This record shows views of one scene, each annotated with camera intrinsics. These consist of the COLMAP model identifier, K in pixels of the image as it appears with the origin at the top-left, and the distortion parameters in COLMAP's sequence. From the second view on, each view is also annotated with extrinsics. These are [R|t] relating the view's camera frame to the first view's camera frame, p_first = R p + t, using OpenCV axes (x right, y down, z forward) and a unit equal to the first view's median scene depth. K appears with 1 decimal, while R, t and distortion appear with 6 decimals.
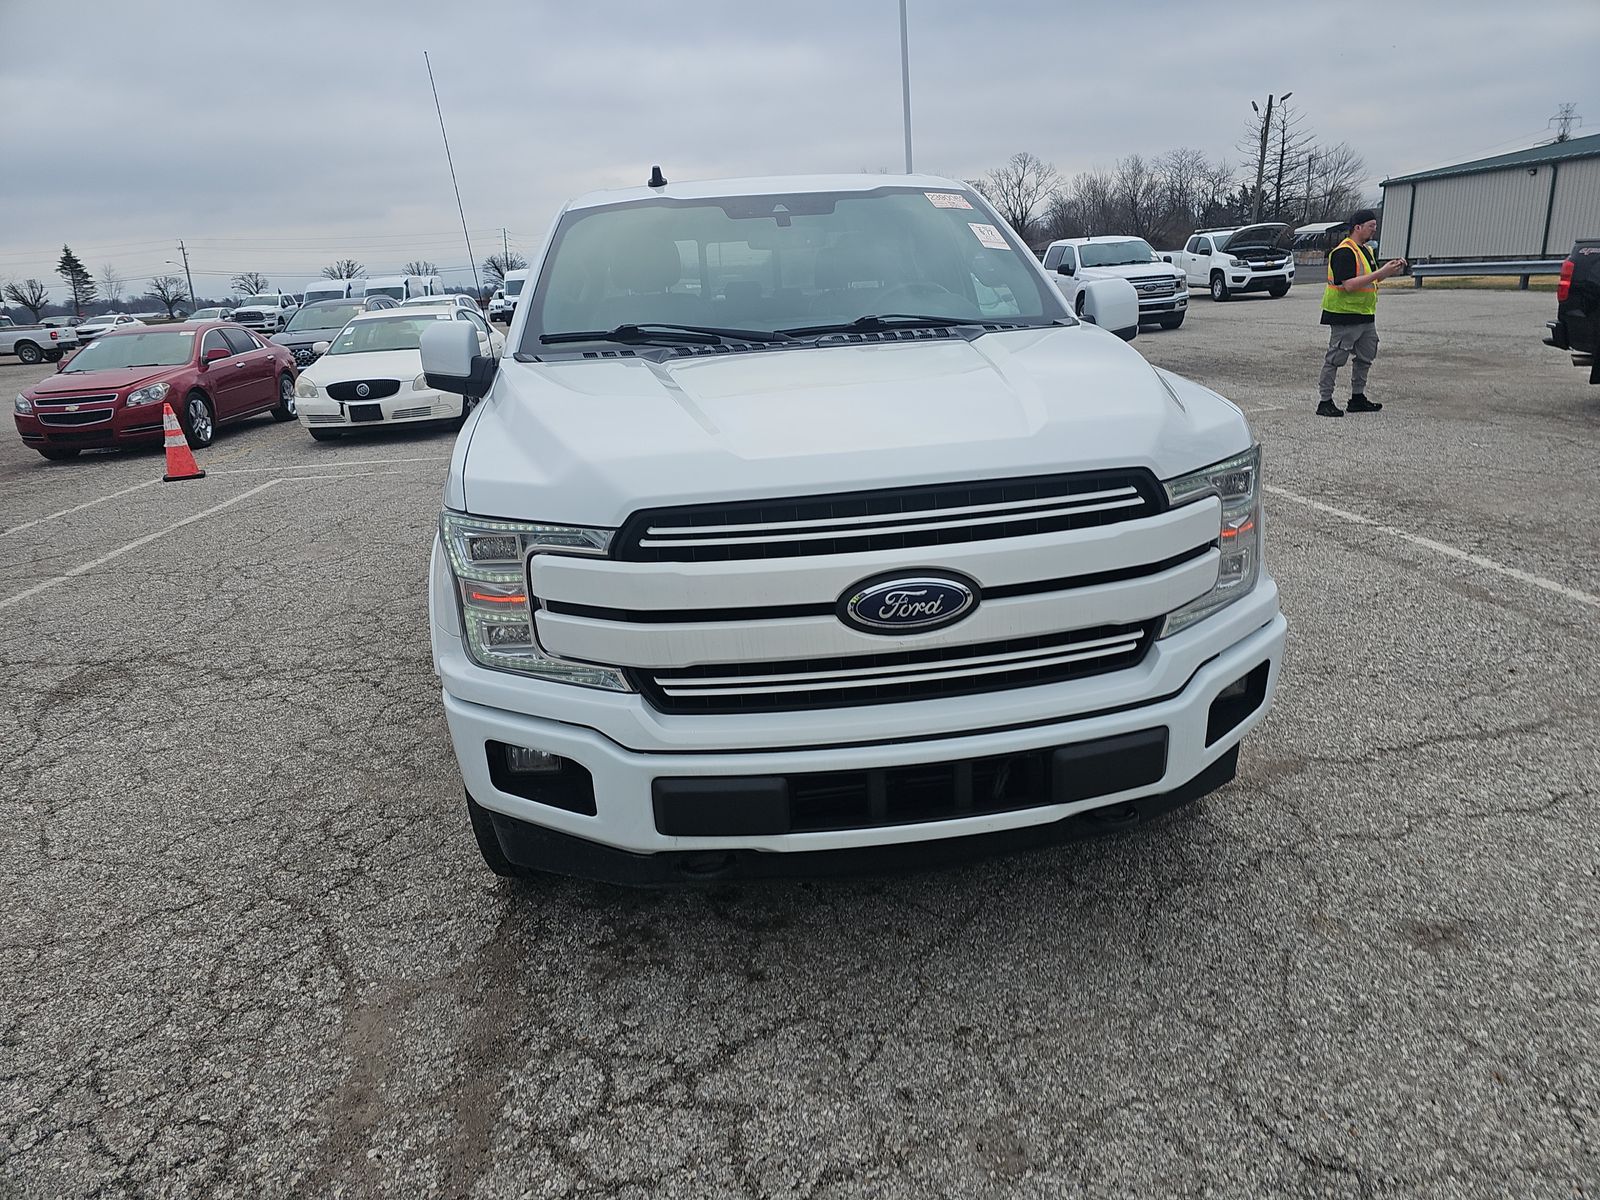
lens RADIAL K [[1034.3, 0, 808.4], [0, 1034.3, 598.7], [0, 0, 1]] dist [0.048155, -0.038265]
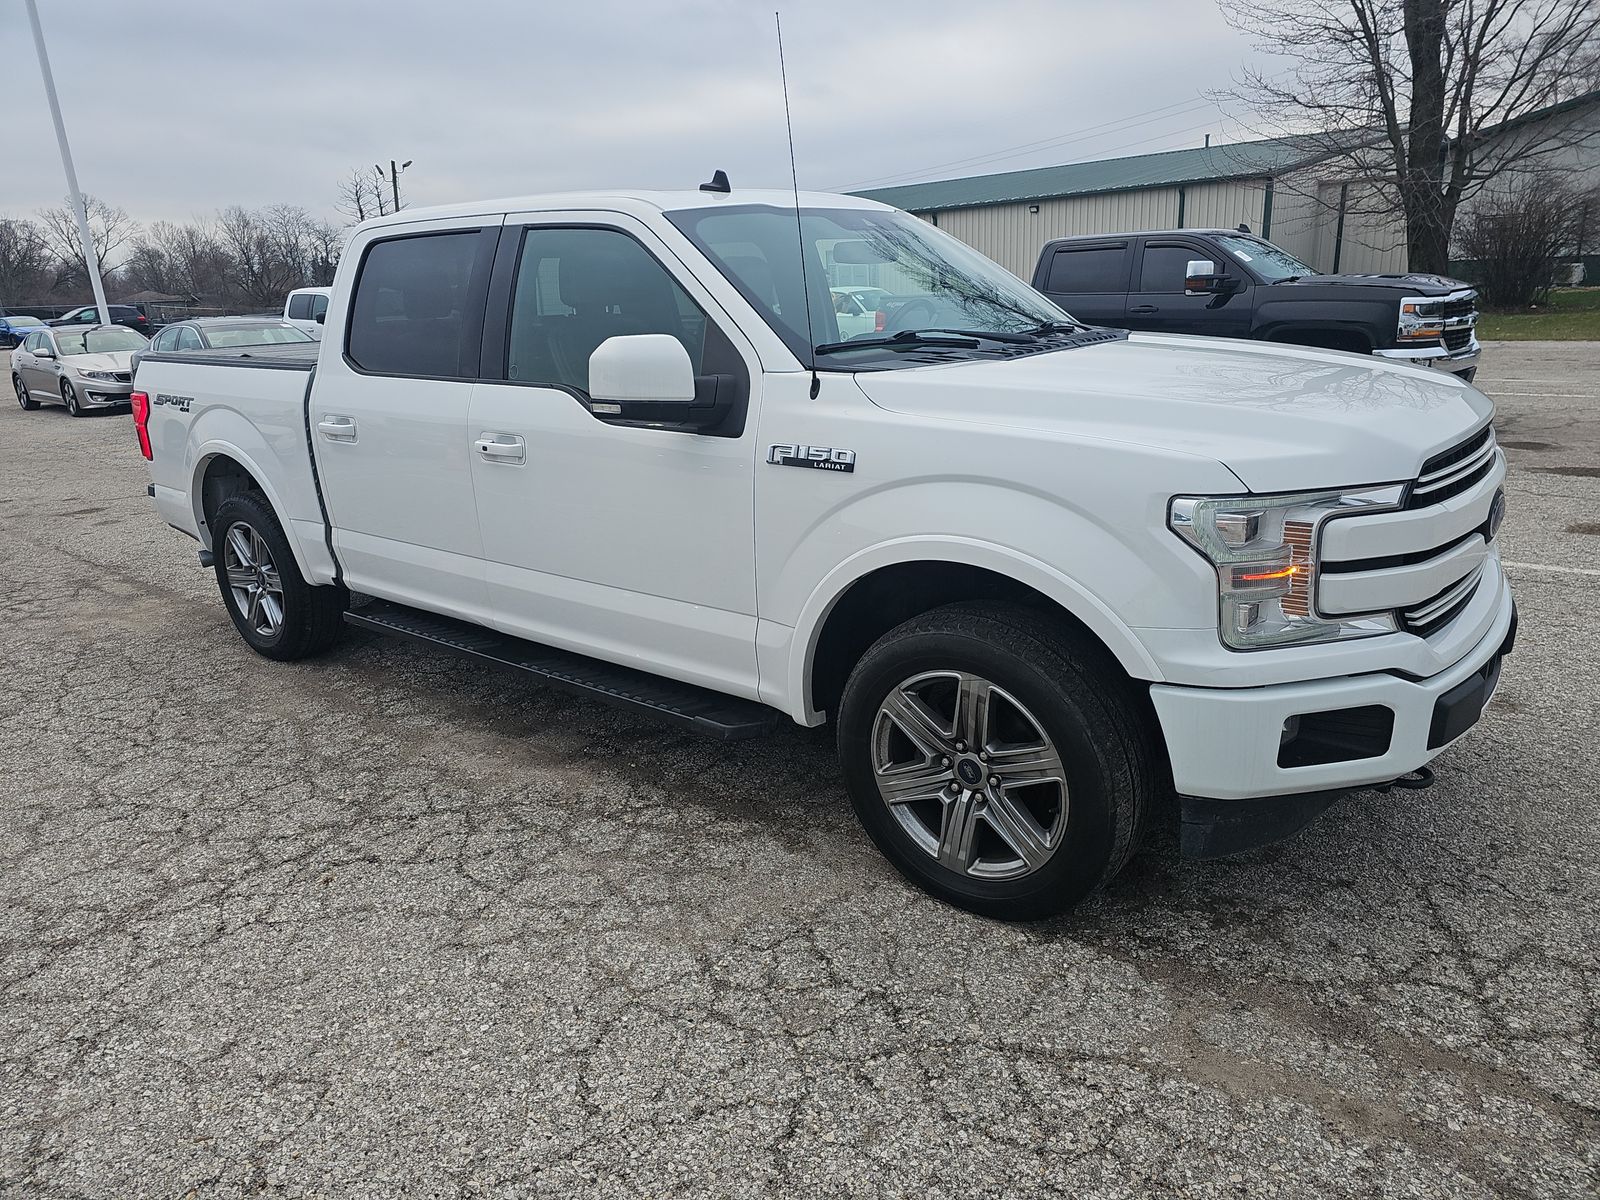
lens RADIAL K [[1044.6, 0, 813.3], [0, 1044.6, 580.6], [0, 0, 1]] dist [0.045616, -0.033921]
pose [[0.732922, -0.158858, 0.661505, -1.263496], [0.204217, 0.978886, 0.008810, -0.091316], [-0.648938, 0.128633, 0.749889, 0.510418]]
